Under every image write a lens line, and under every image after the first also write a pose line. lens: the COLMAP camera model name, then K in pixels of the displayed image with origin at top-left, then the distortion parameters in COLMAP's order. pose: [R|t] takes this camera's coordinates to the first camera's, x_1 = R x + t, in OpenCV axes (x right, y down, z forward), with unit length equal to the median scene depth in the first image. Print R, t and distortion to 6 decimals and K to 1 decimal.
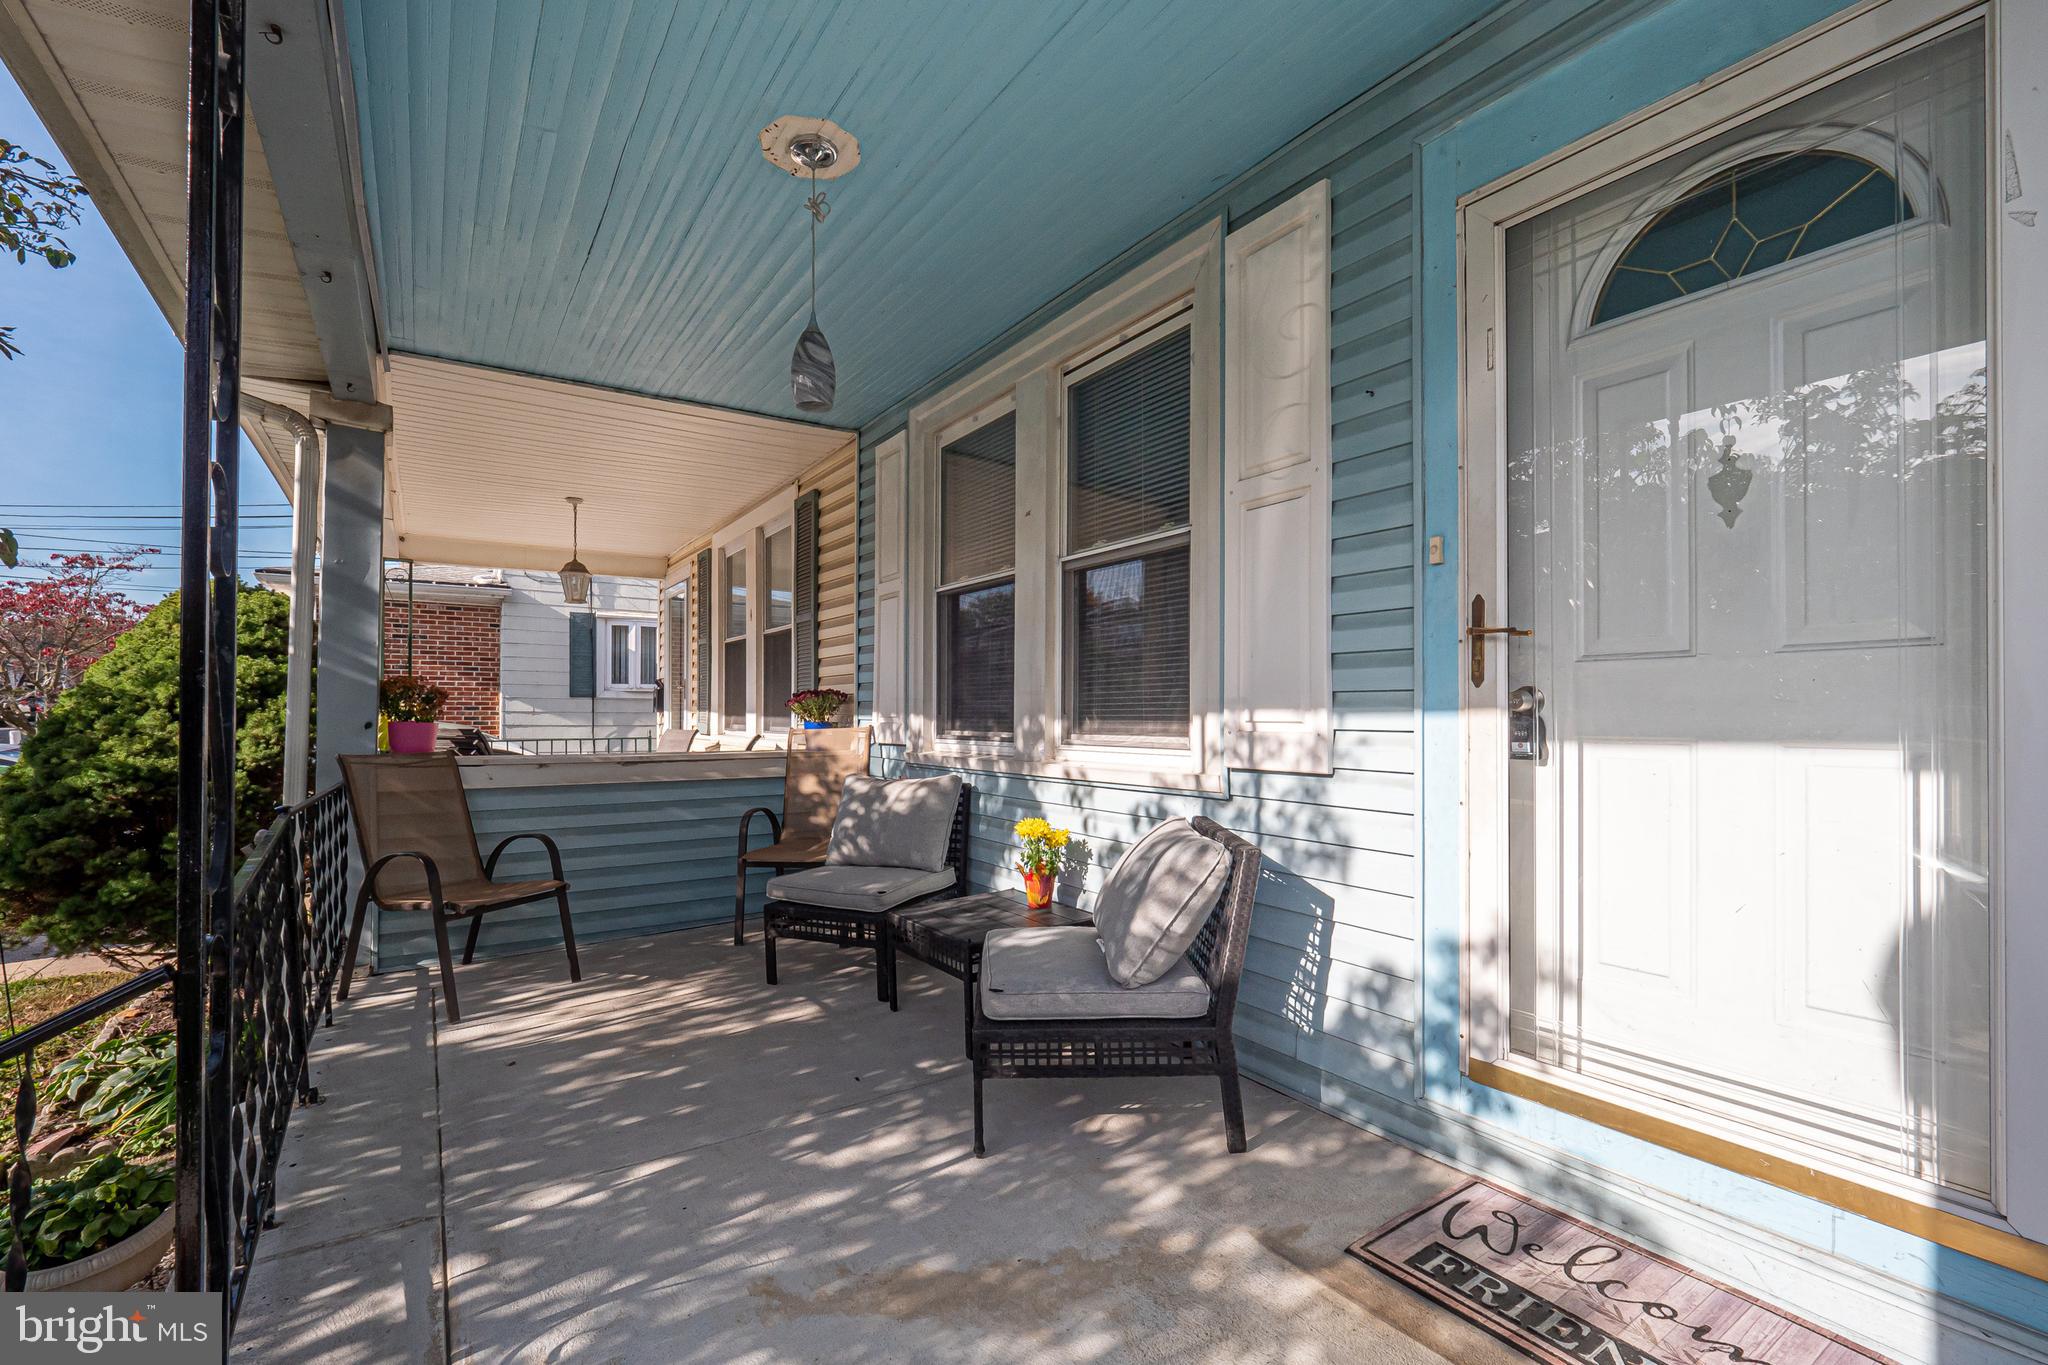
lens RADIAL K [[865.2, 0, 997.5], [0, 865.2, 728.2], [0, 0, 1]] dist [0.015463, -0.000171]
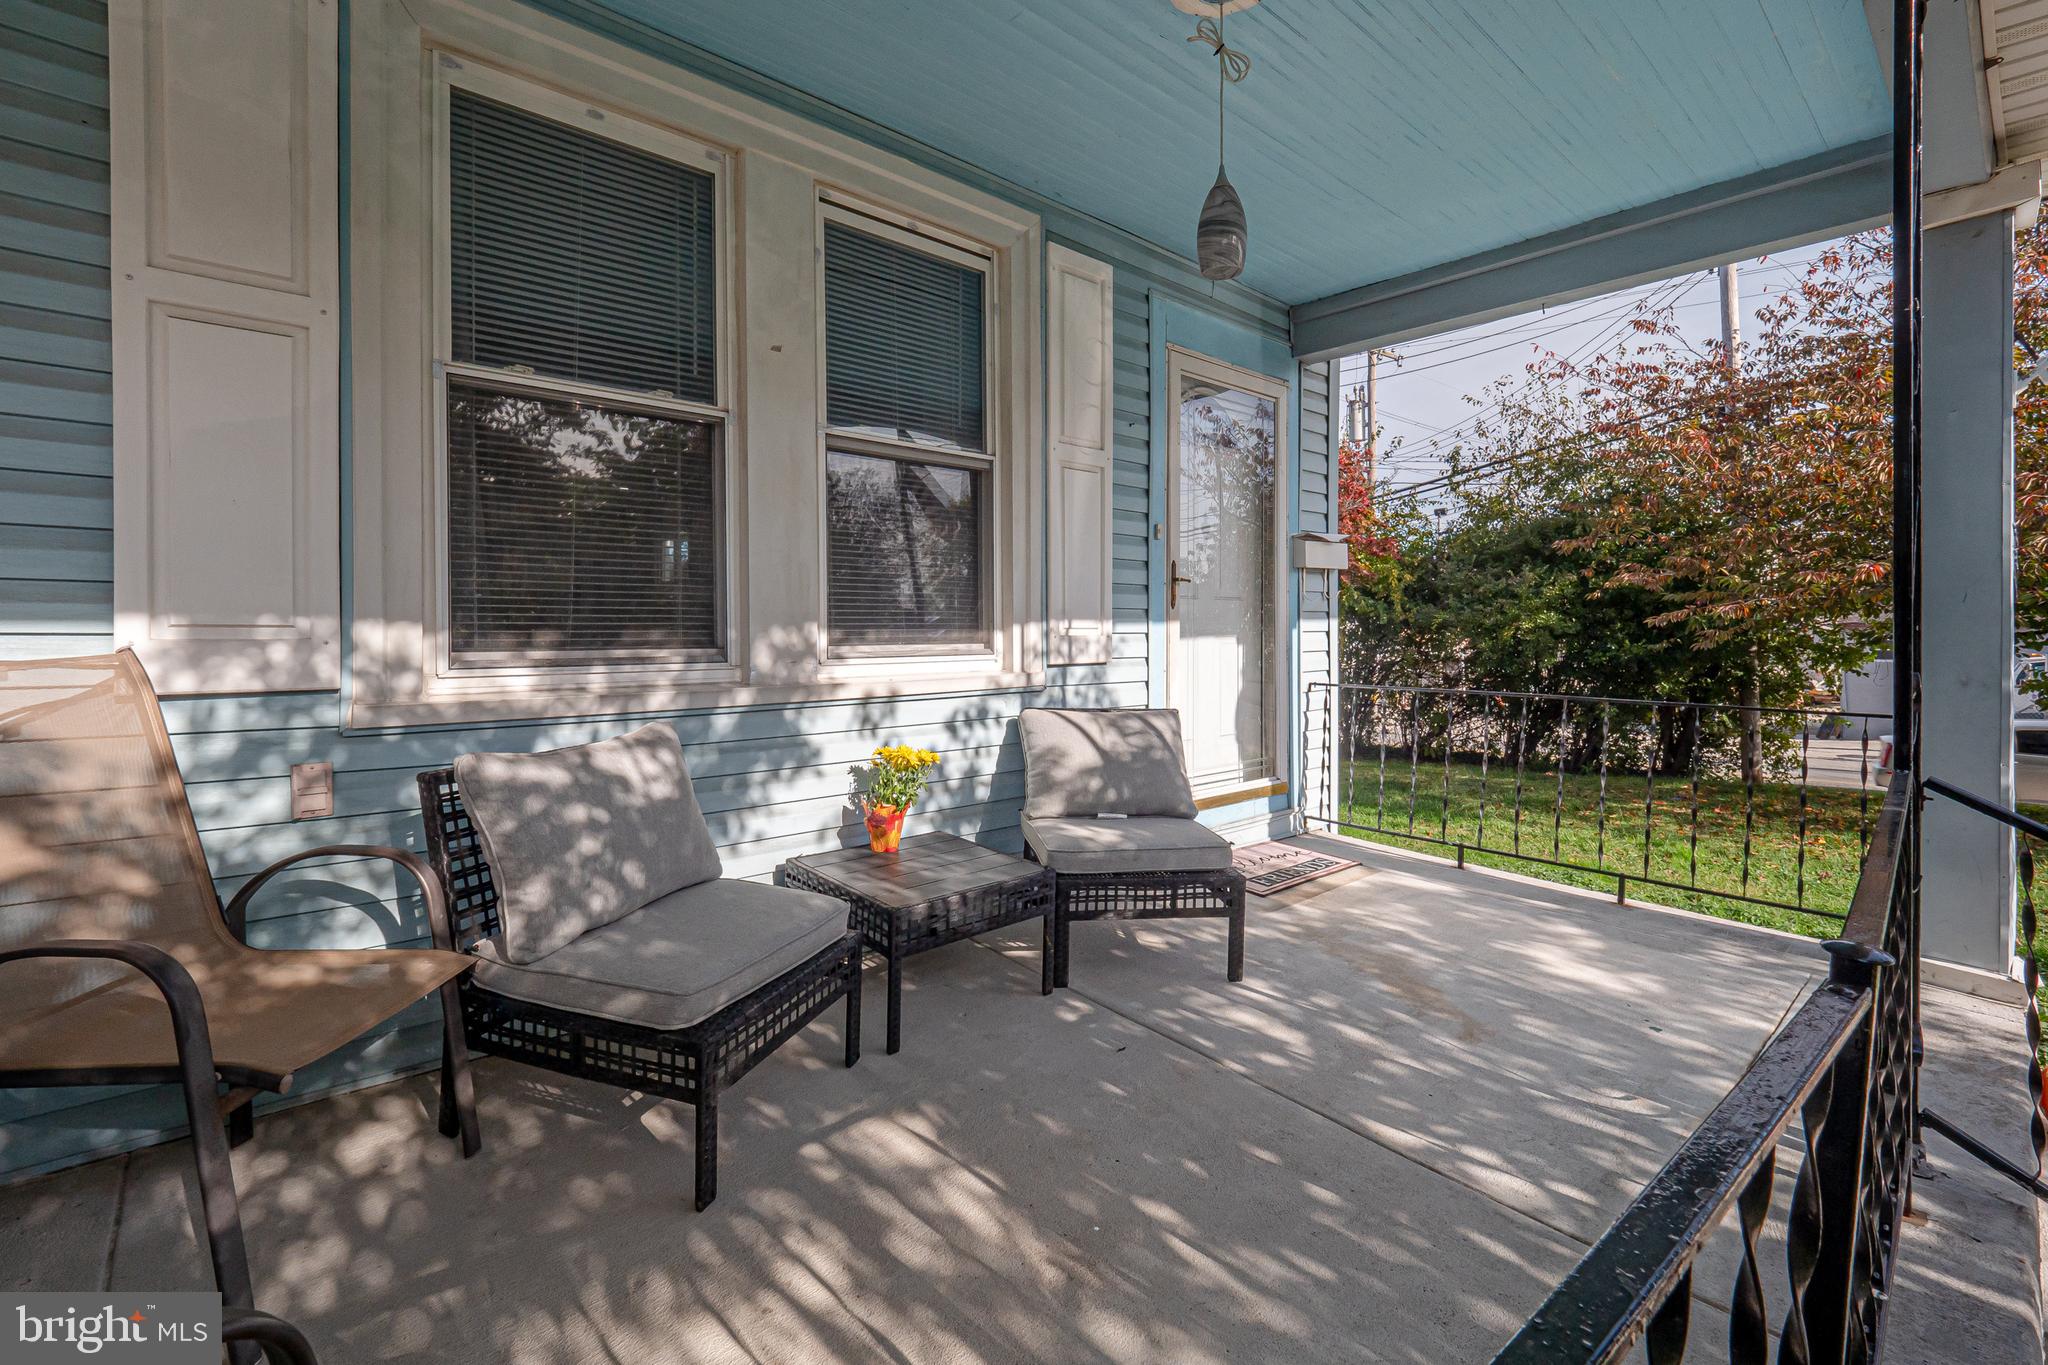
lens RADIAL K [[853.6, 0, 1015.5], [0, 853.6, 661.2], [0, 0, 1]] dist [-0.002968, -0.000768]
pose [[-0.109261, -0.036641, 0.993338, -0.937993], [0.019644, 0.999046, 0.039012, -0.008877], [-0.993819, 0.023776, -0.108437, 1.155294]]
